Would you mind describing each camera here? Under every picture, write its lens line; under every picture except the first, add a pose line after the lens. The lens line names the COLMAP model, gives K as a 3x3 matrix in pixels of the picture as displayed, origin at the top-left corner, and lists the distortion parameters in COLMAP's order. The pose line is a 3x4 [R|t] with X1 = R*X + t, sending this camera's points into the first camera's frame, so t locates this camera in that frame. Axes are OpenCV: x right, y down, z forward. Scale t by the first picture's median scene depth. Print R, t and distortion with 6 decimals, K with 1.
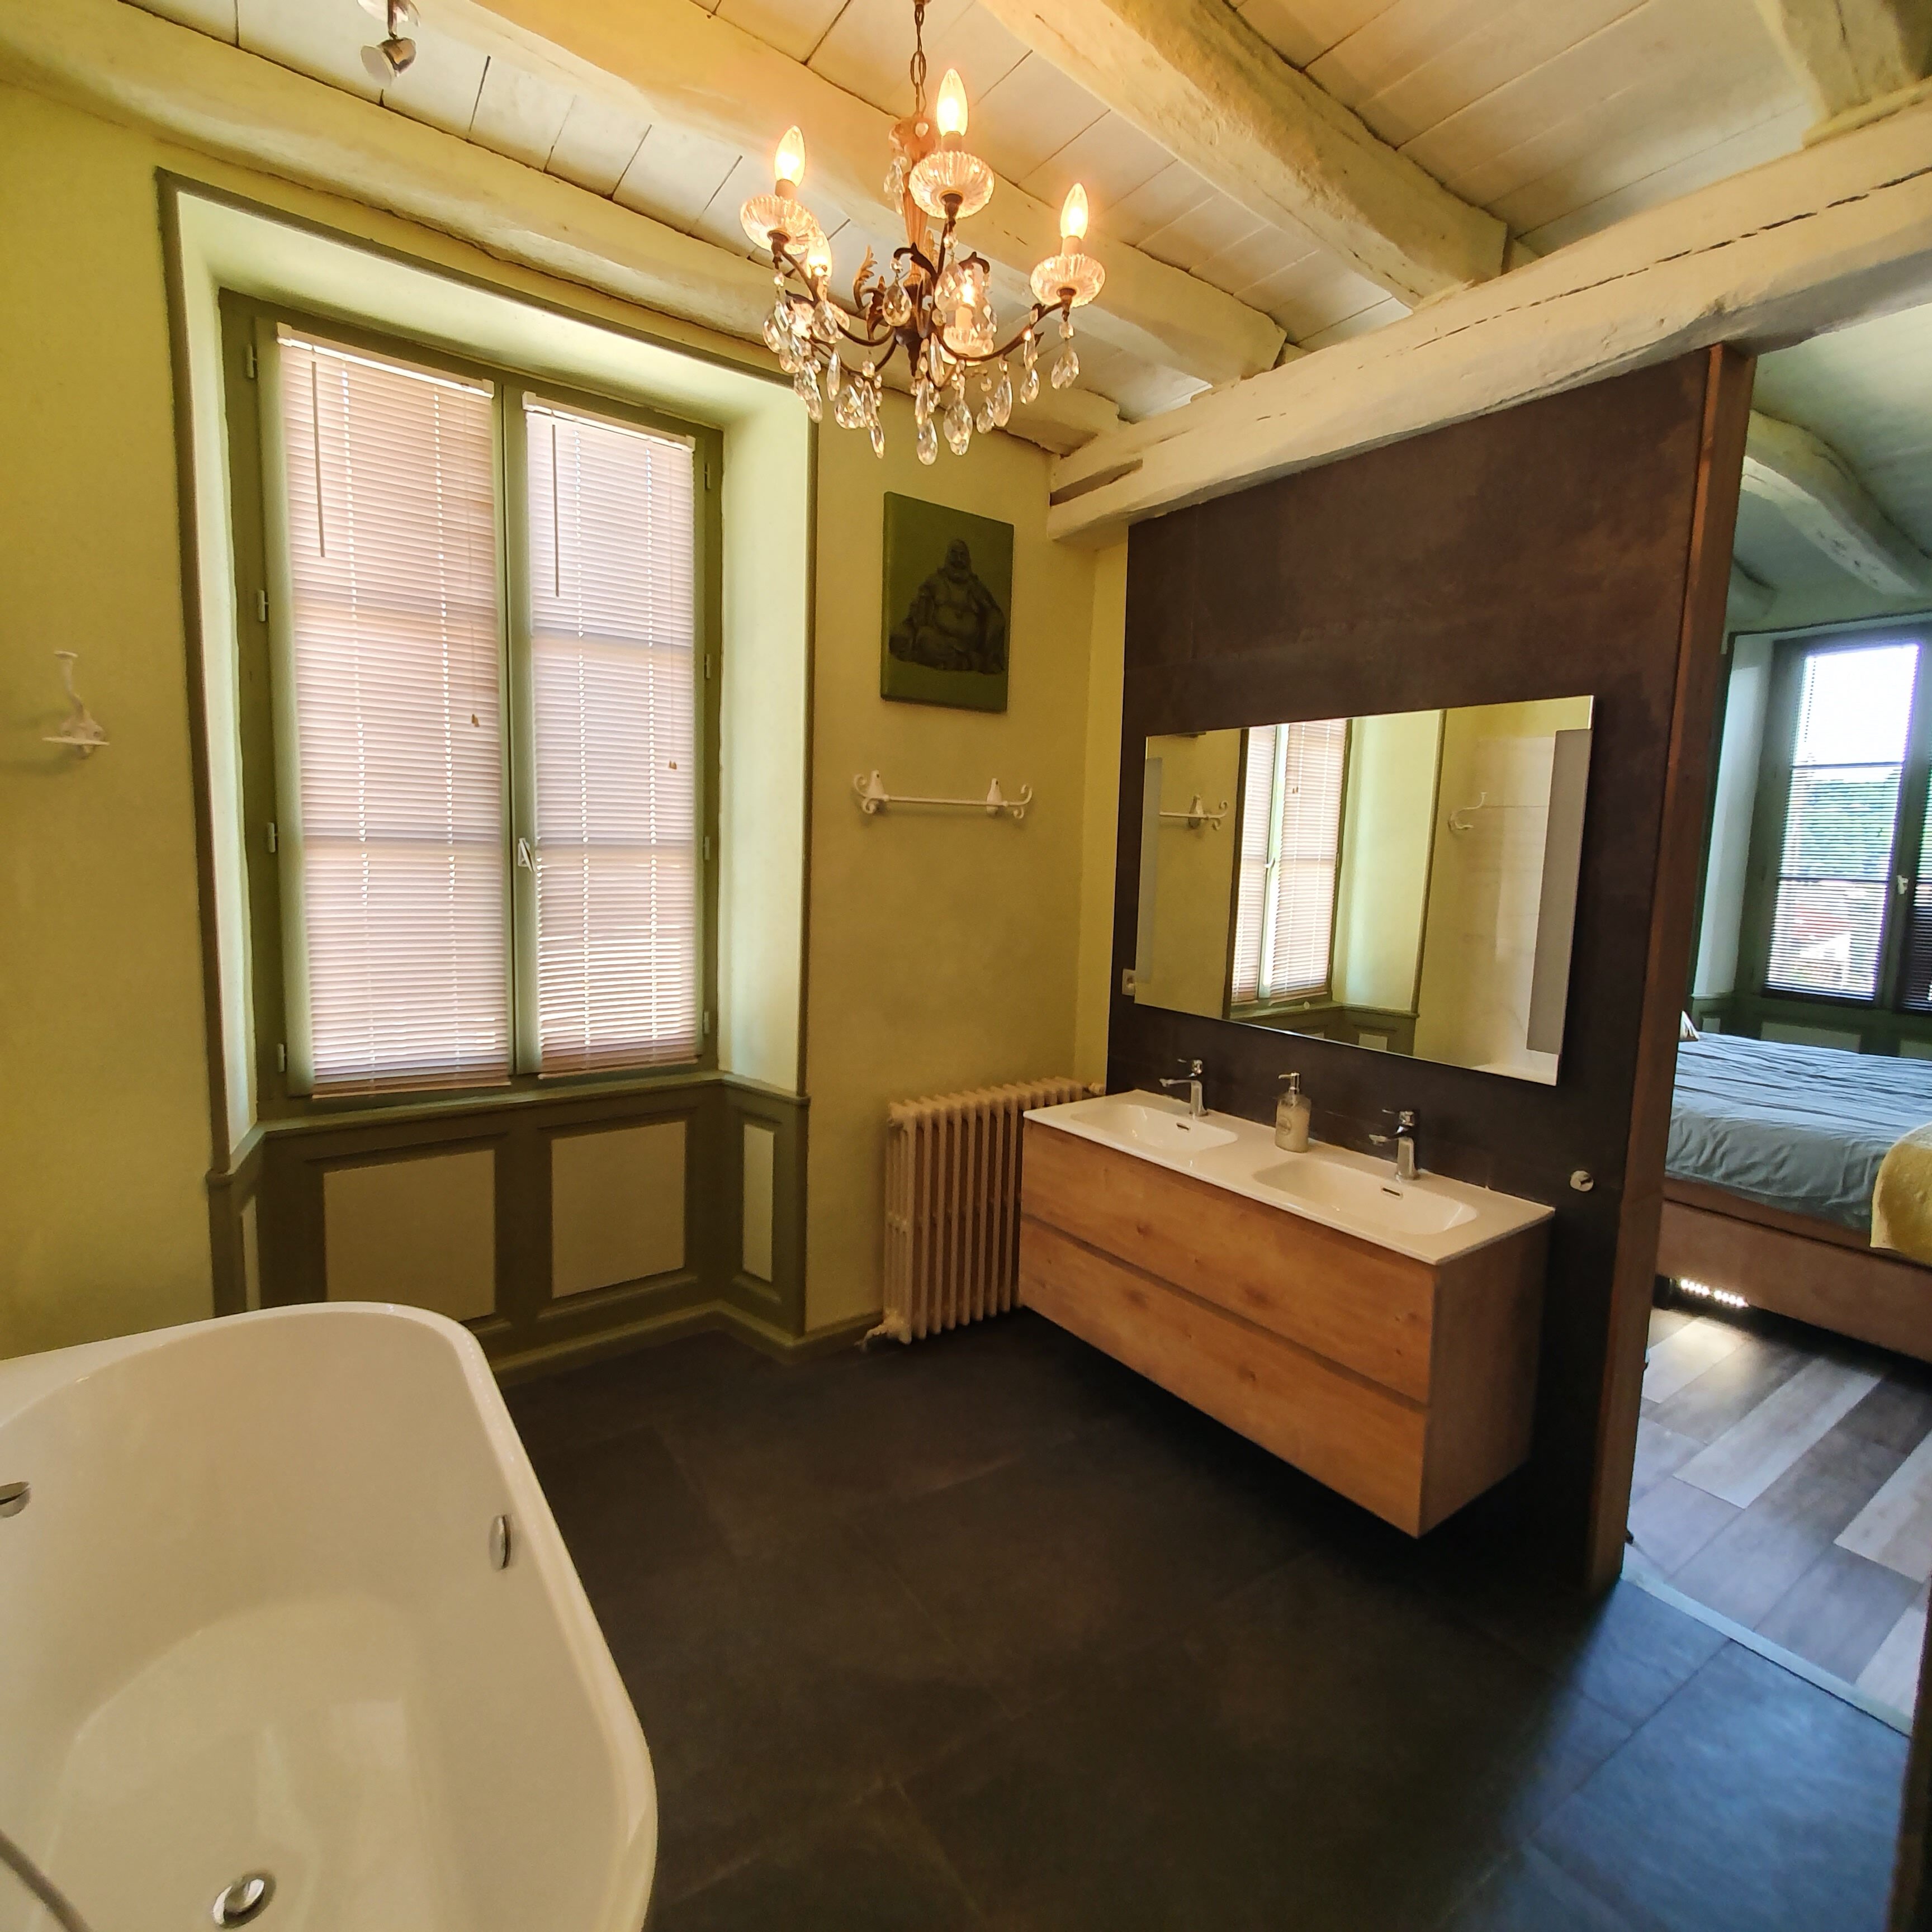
lens RADIAL K [[1014.7, 0, 931.5], [0, 1014.7, 949.5], [0, 0, 1]] dist [0.007383, -0.000770]
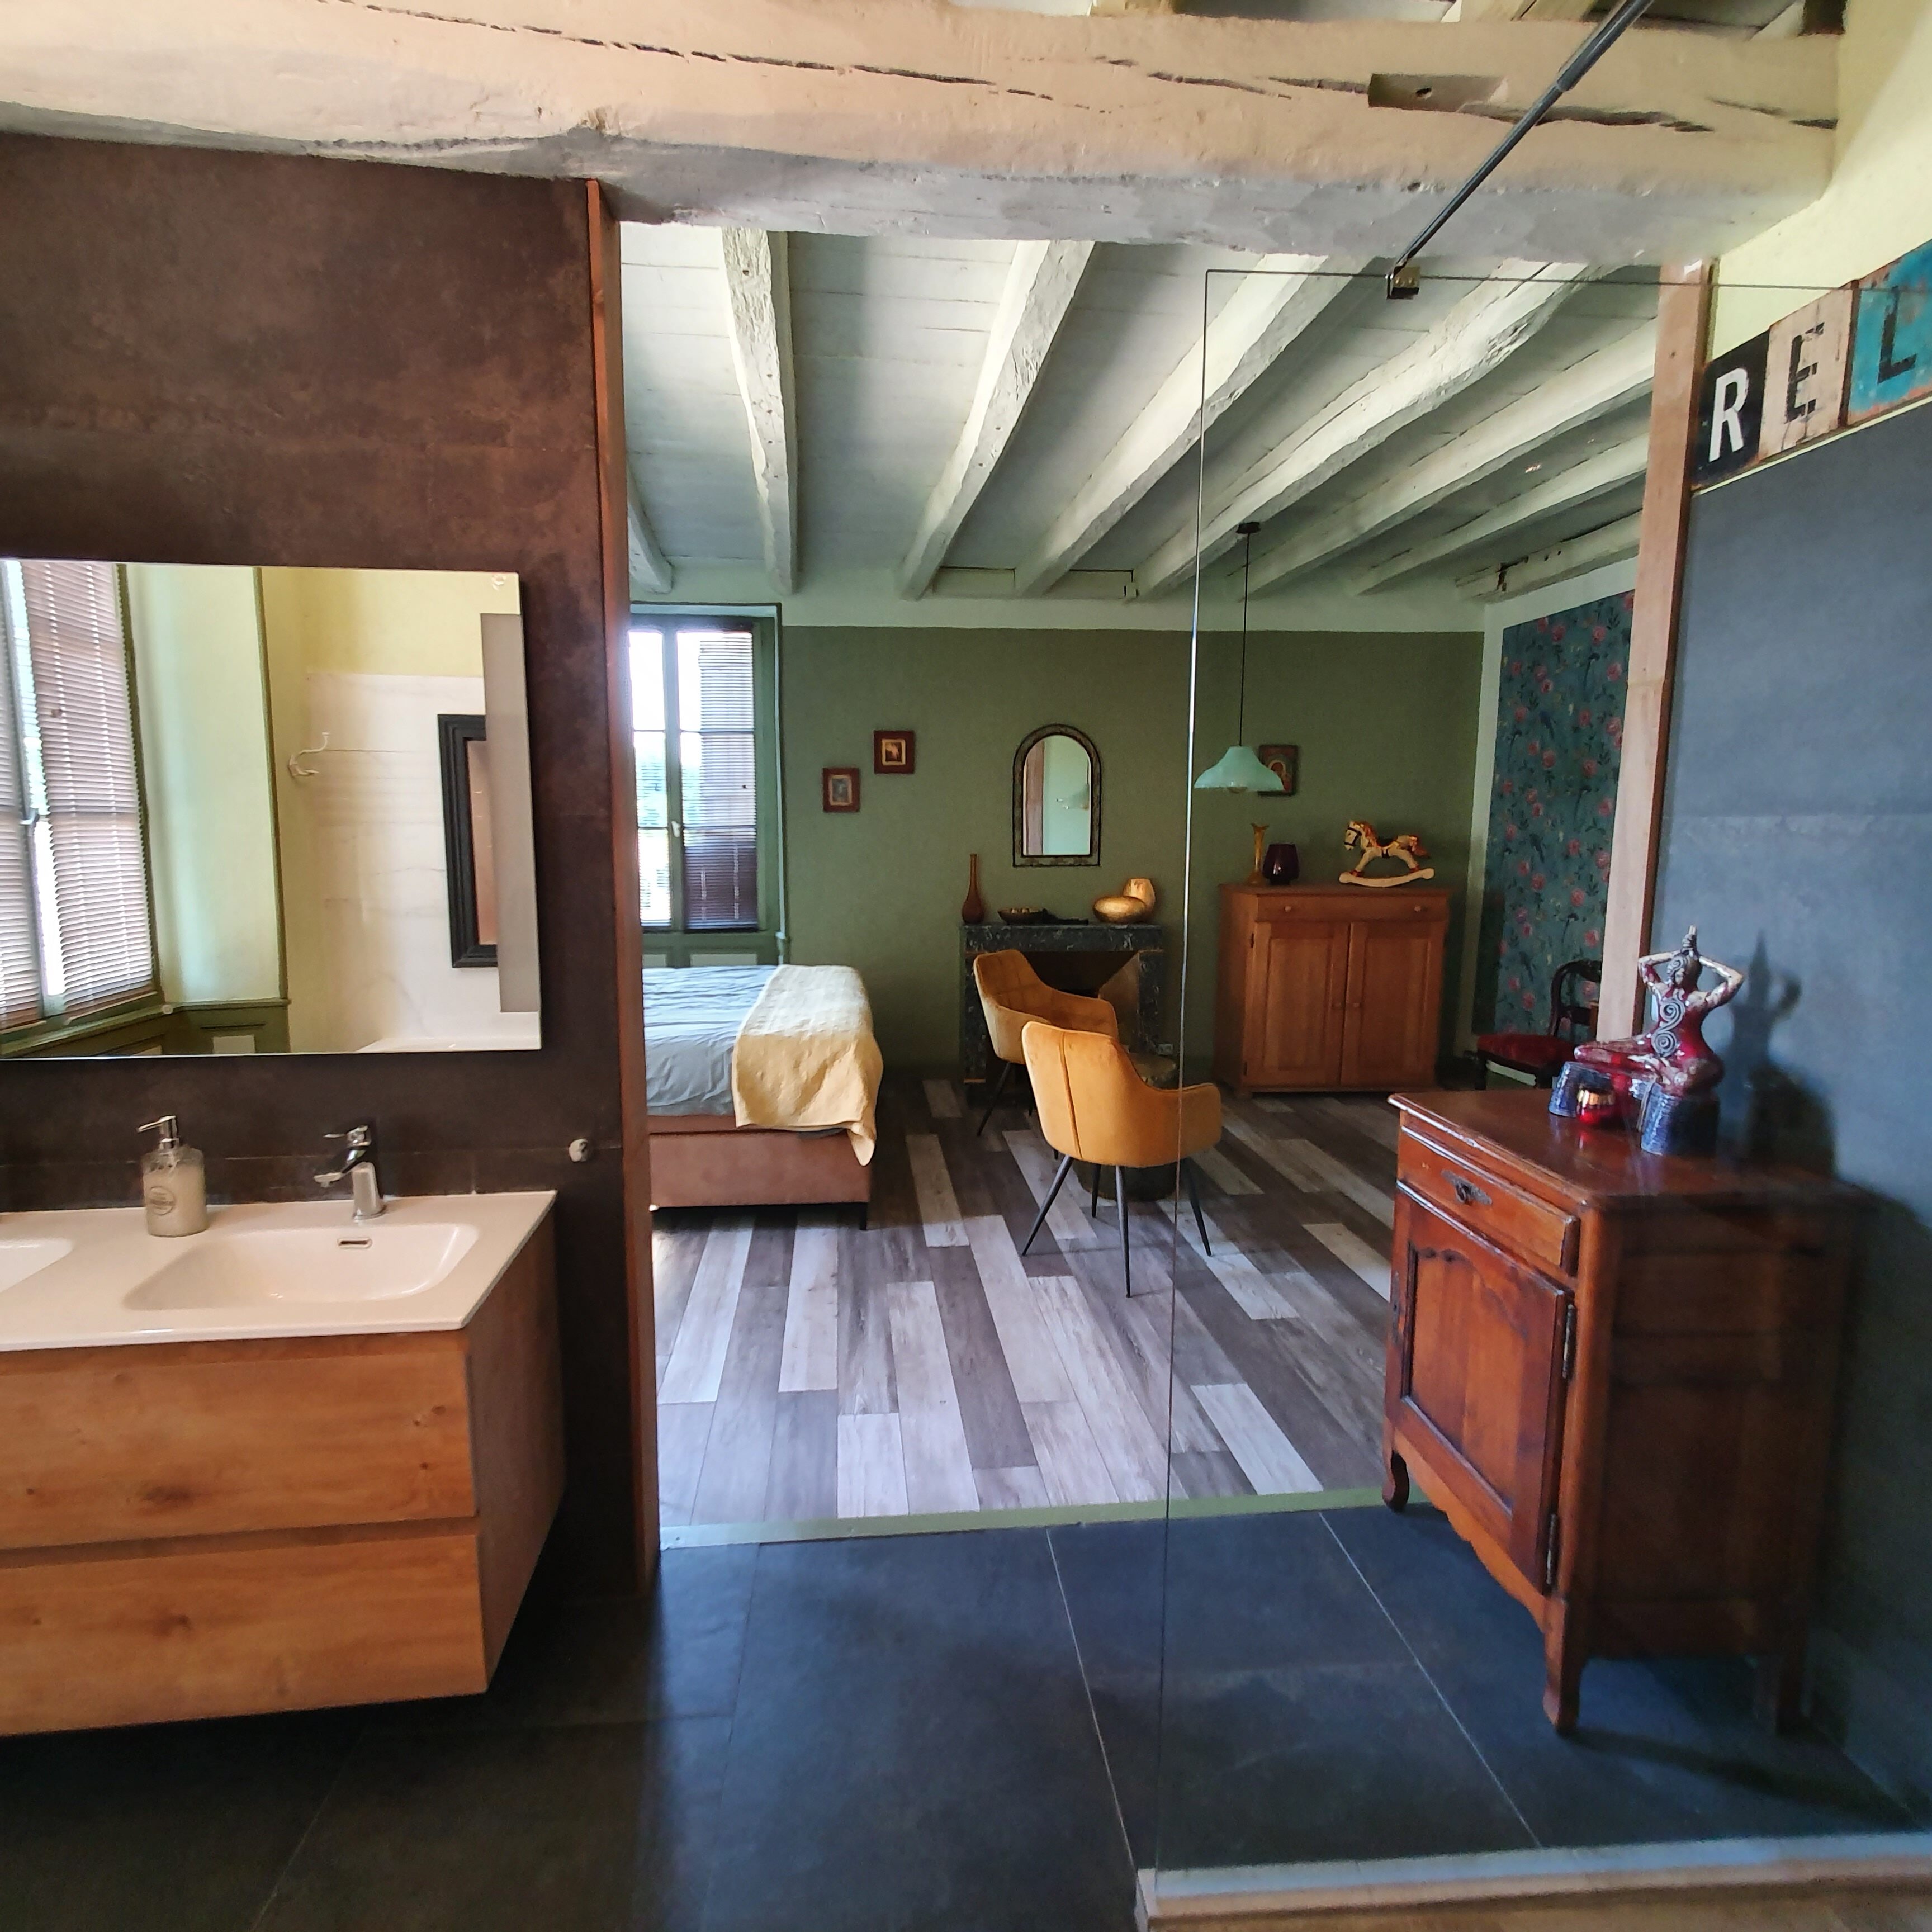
lens RADIAL K [[1014.7, 0, 933.5], [0, 1014.7, 951.5], [0, 0, 1]] dist [0.007383, -0.000770]
pose [[0.490006, -0.129866, 0.861991, 0.055921], [0.105630, 0.990400, 0.089165, 0.012578], [-0.865296, 0.047361, 0.499019, 0.264479]]
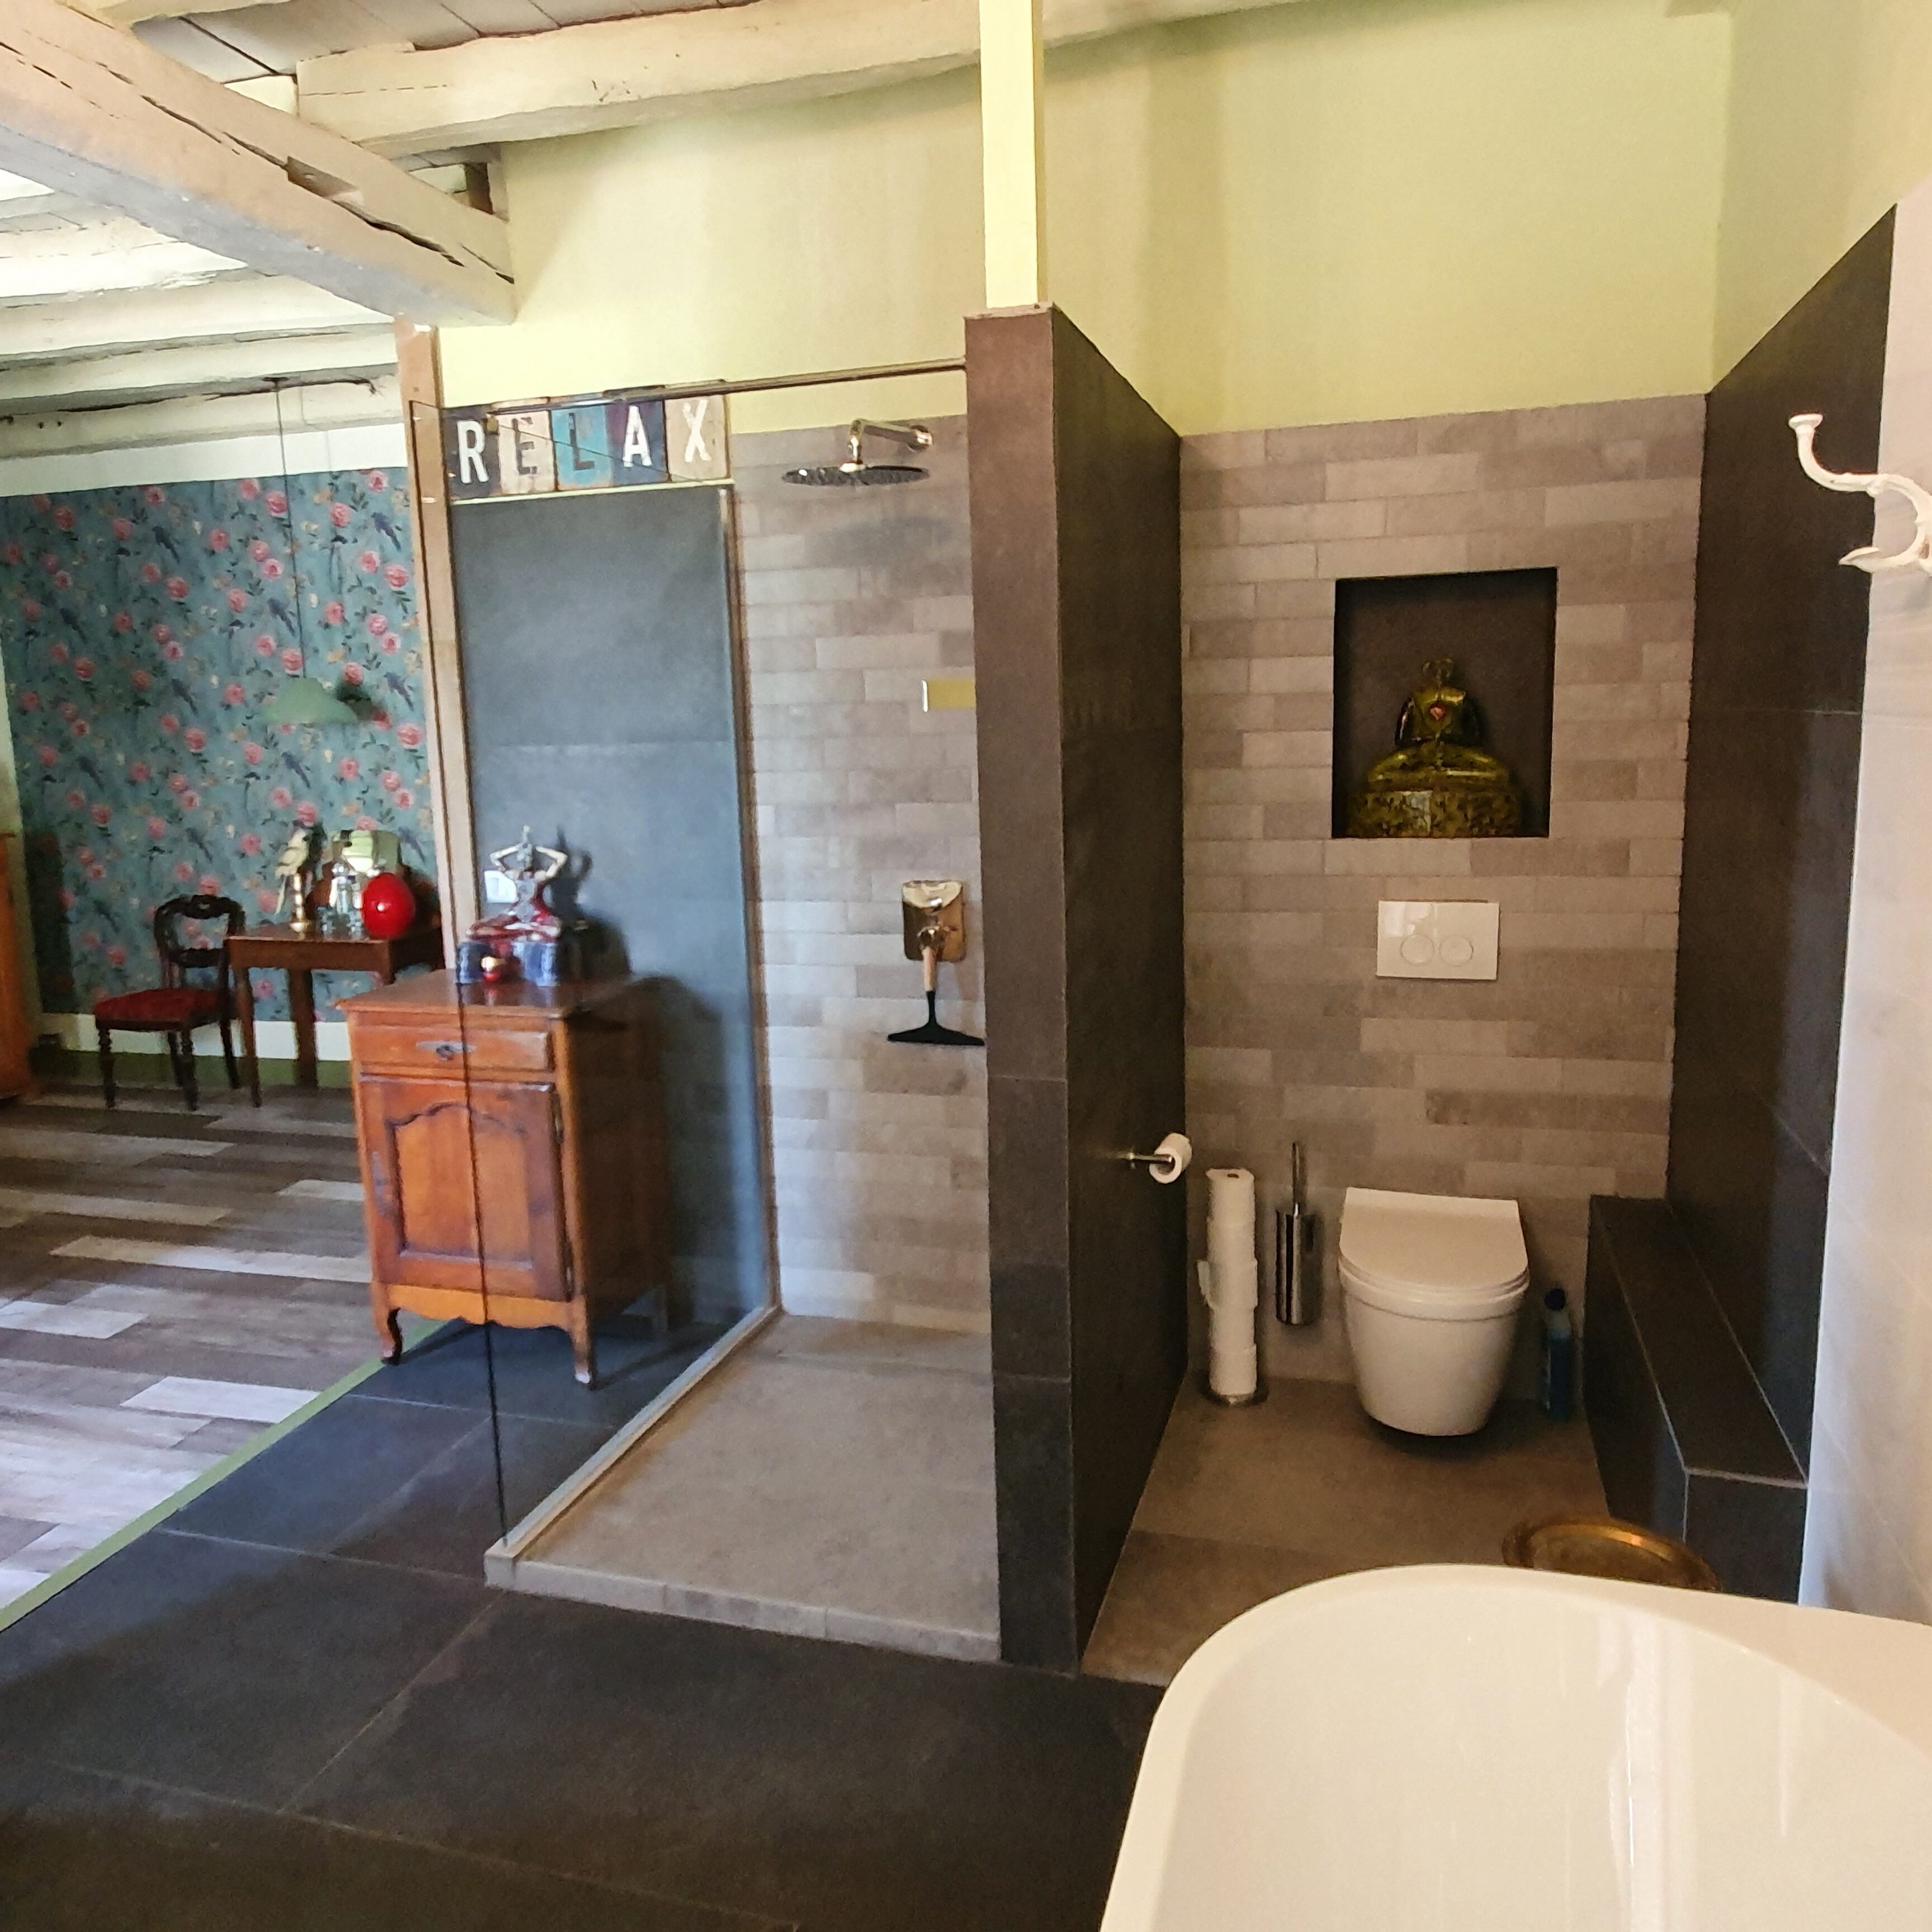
lens RADIAL K [[1517.9, 0, 934.9], [0, 1517.9, 952.2], [0, 0, 1]] dist [0.010453, -0.005517]
pose [[-0.639599, -0.130368, 0.757573, -0.484598], [0.097290, 0.963861, 0.248006, -0.099786], [-0.762527, 0.232329, -0.603801, 0.801284]]
